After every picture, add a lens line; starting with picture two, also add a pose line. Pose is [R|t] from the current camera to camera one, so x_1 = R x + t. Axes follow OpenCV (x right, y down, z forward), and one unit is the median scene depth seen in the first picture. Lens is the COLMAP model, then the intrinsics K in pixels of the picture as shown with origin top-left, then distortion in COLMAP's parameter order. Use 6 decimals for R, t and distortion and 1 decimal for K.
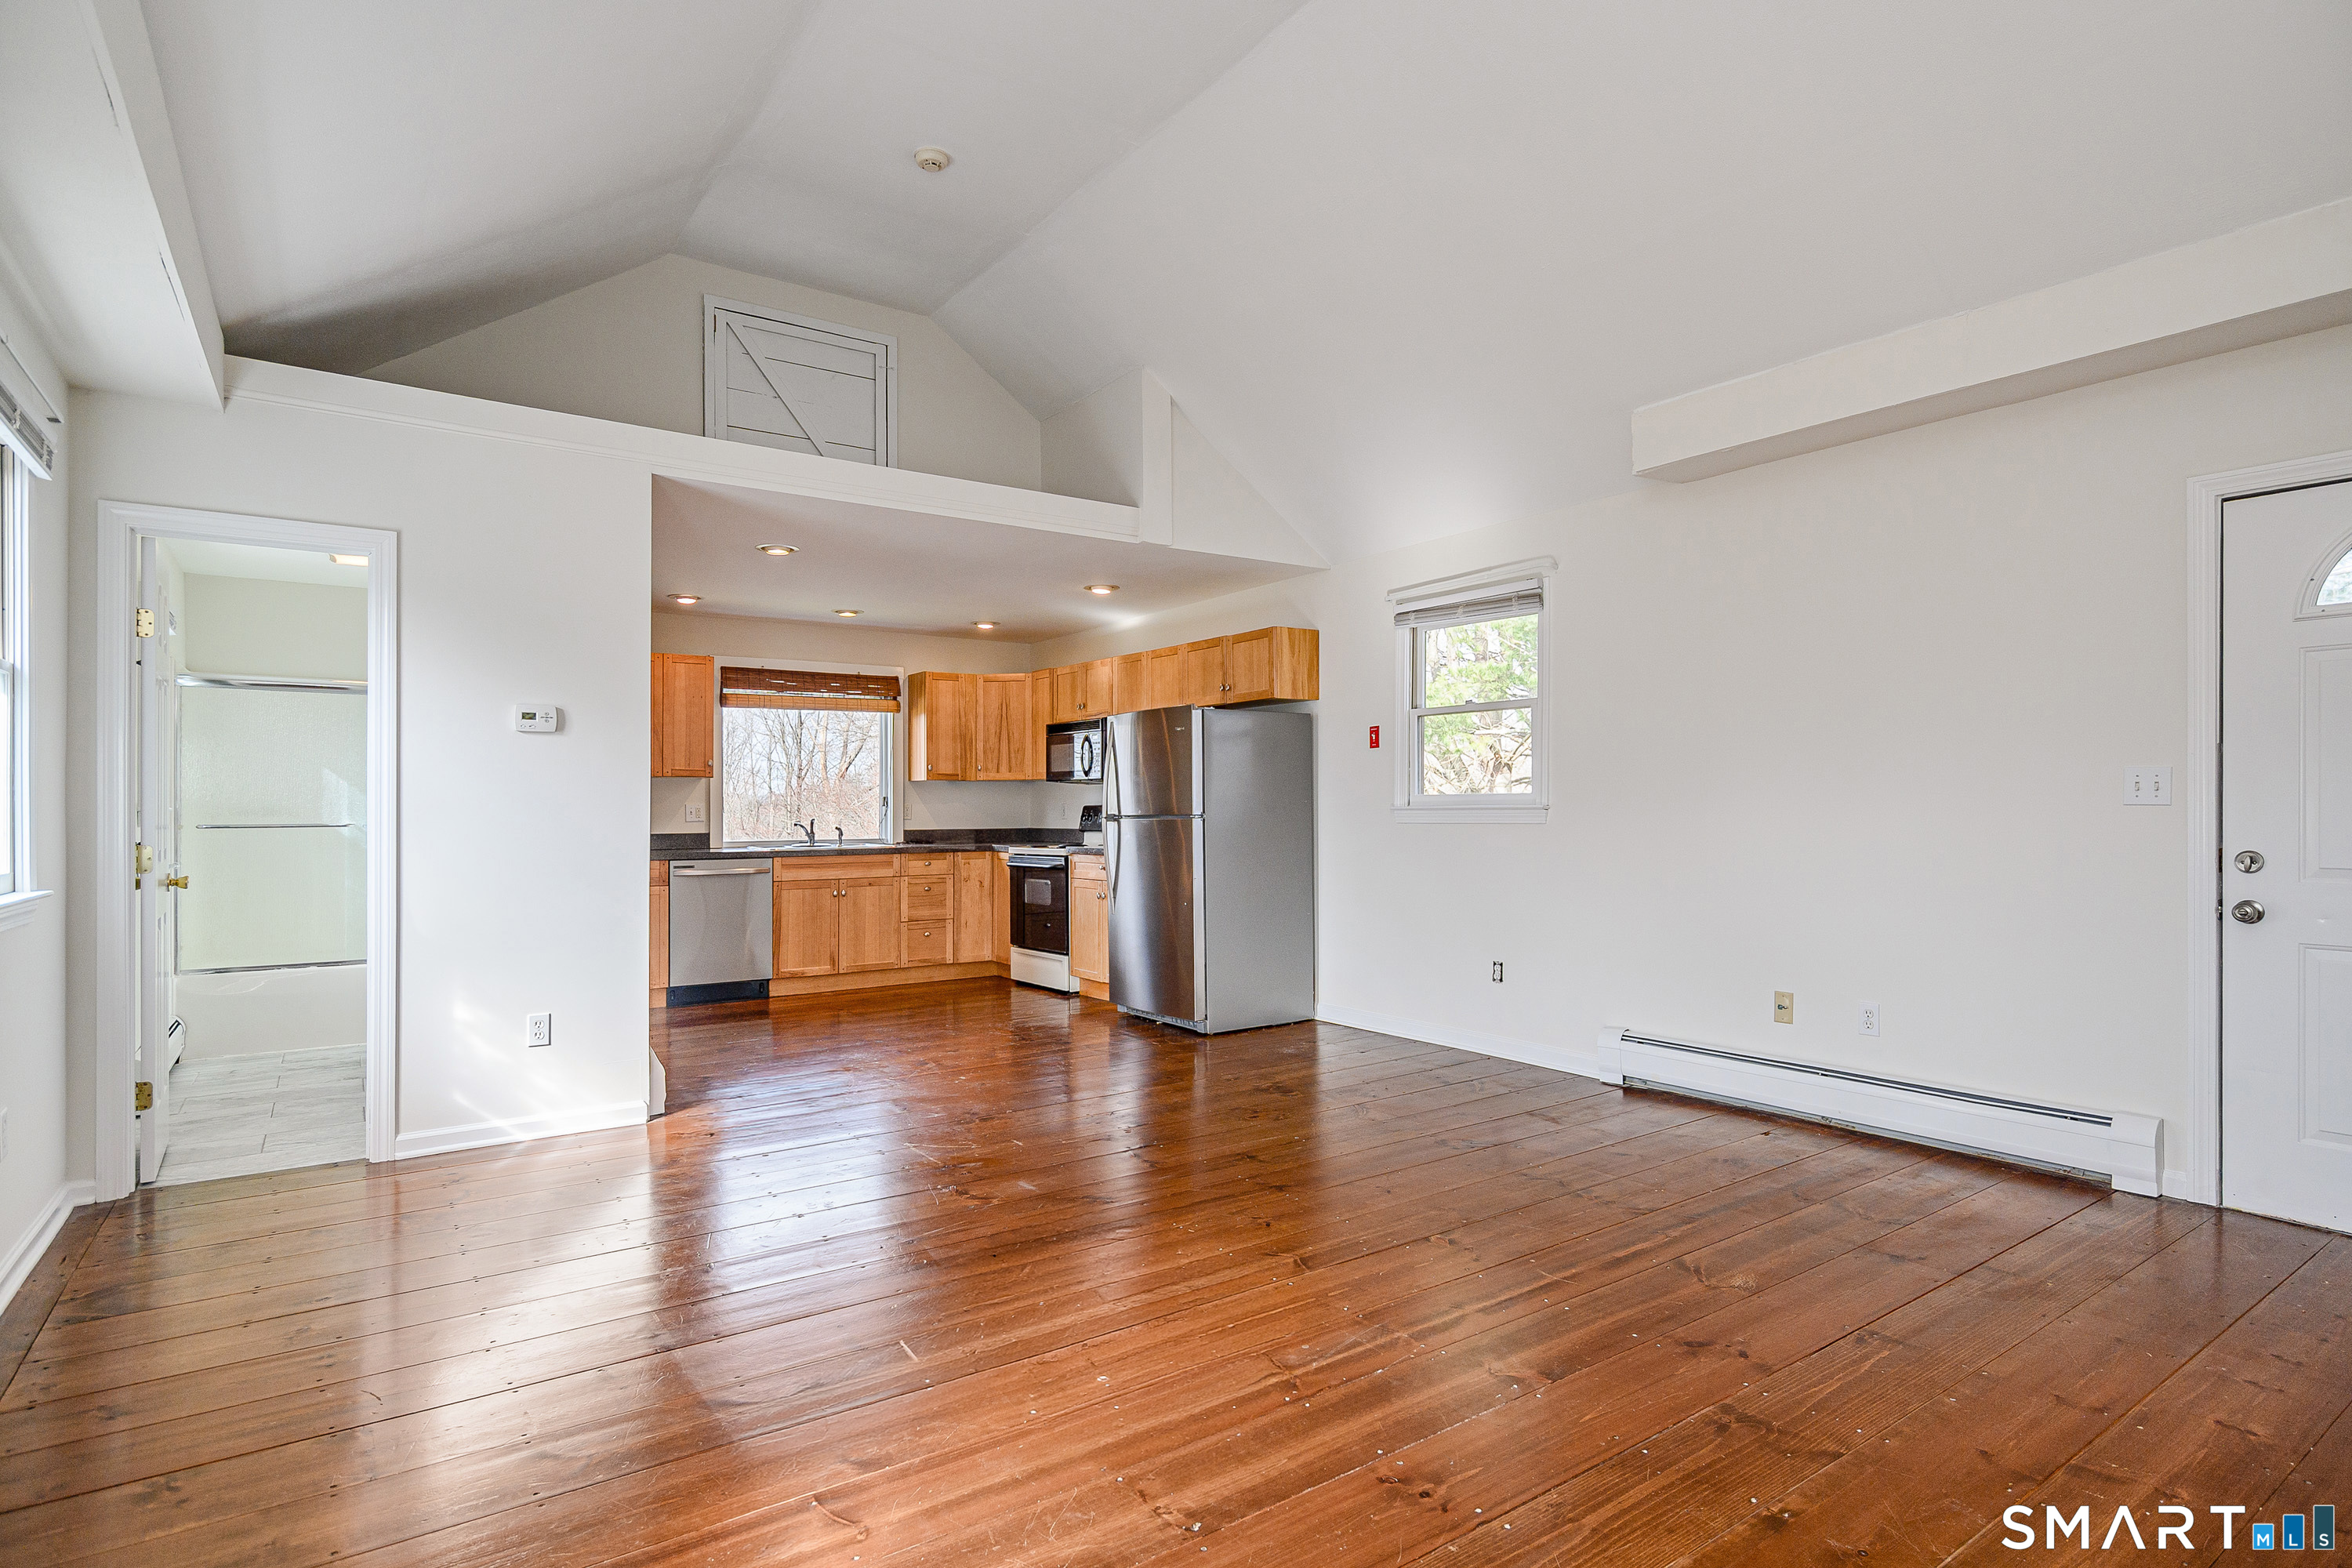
lens RADIAL K [[1195.6, 0, 1183.8], [0, 1195.6, 790.5], [0, 0, 1]] dist [0.004762, 0.000267]
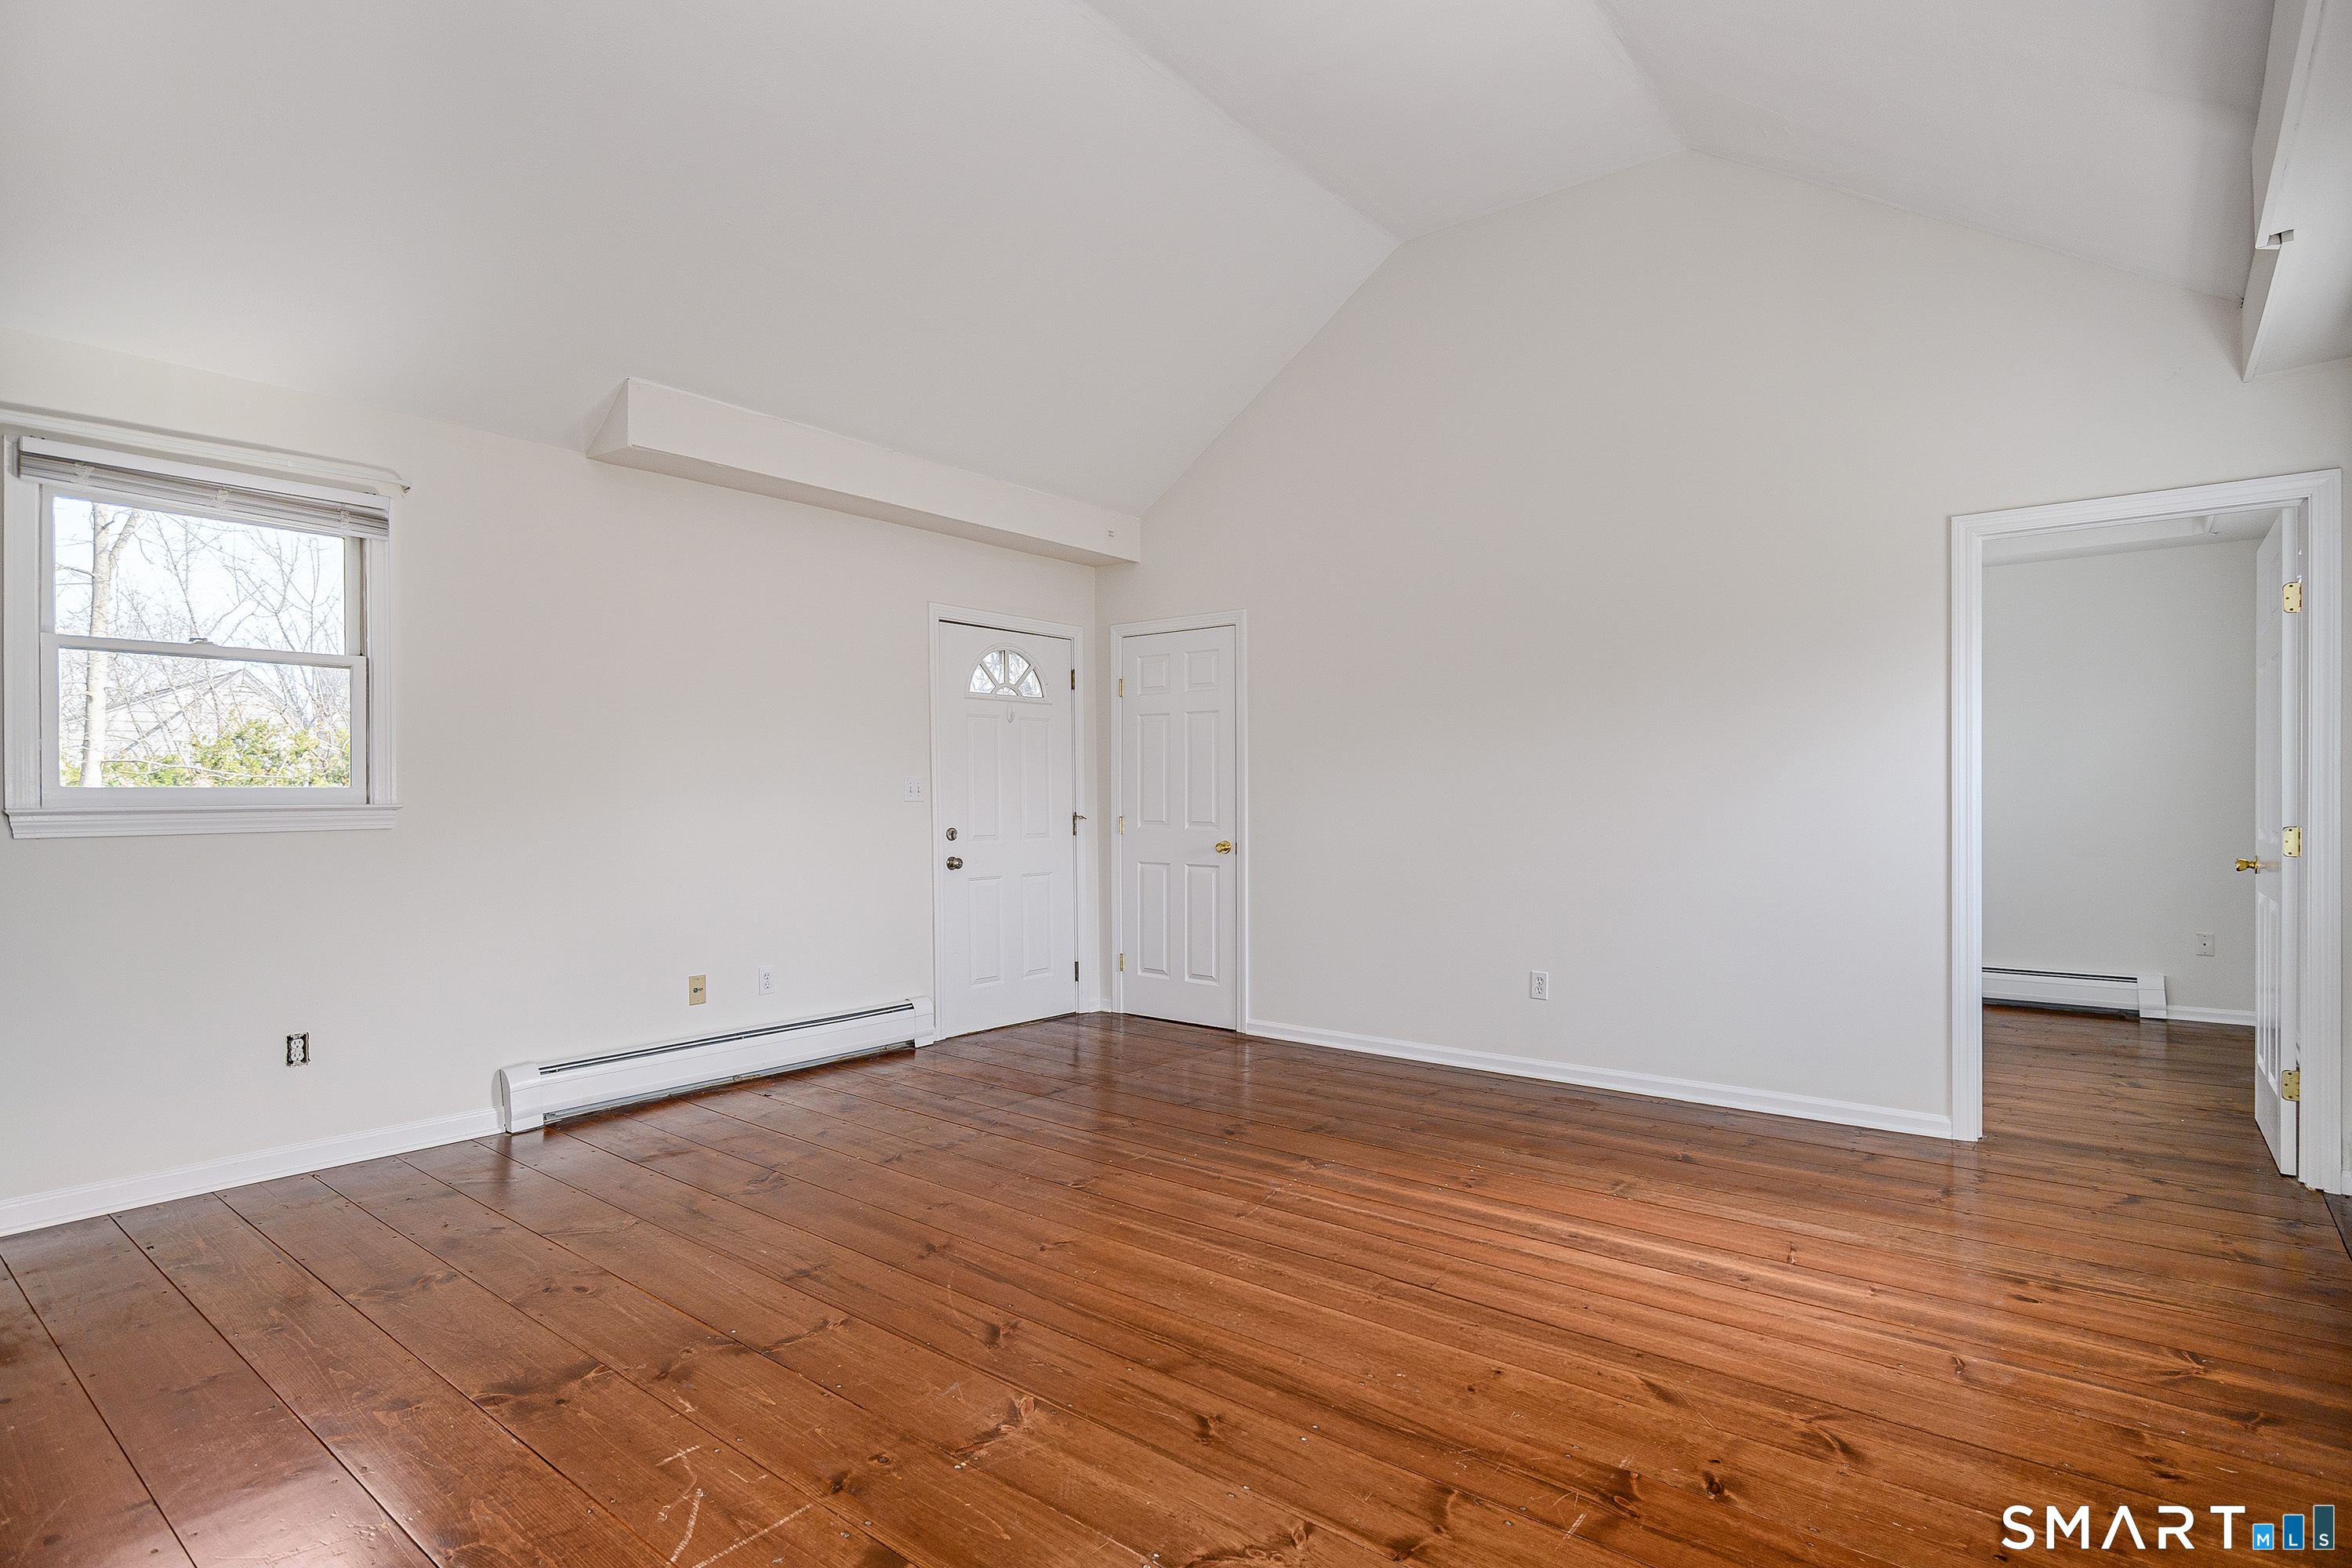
lens RADIAL K [[1195.6, 0, 1183.5], [0, 1195.6, 794.5], [0, 0, 1]] dist [0.004762, 0.000267]
pose [[-0.267604, -0.001543, 0.963528, -0.758477], [-0.013983, 0.999900, -0.002282, 0.001006], [-0.963428, -0.014083, -0.267599, 0.999638]]
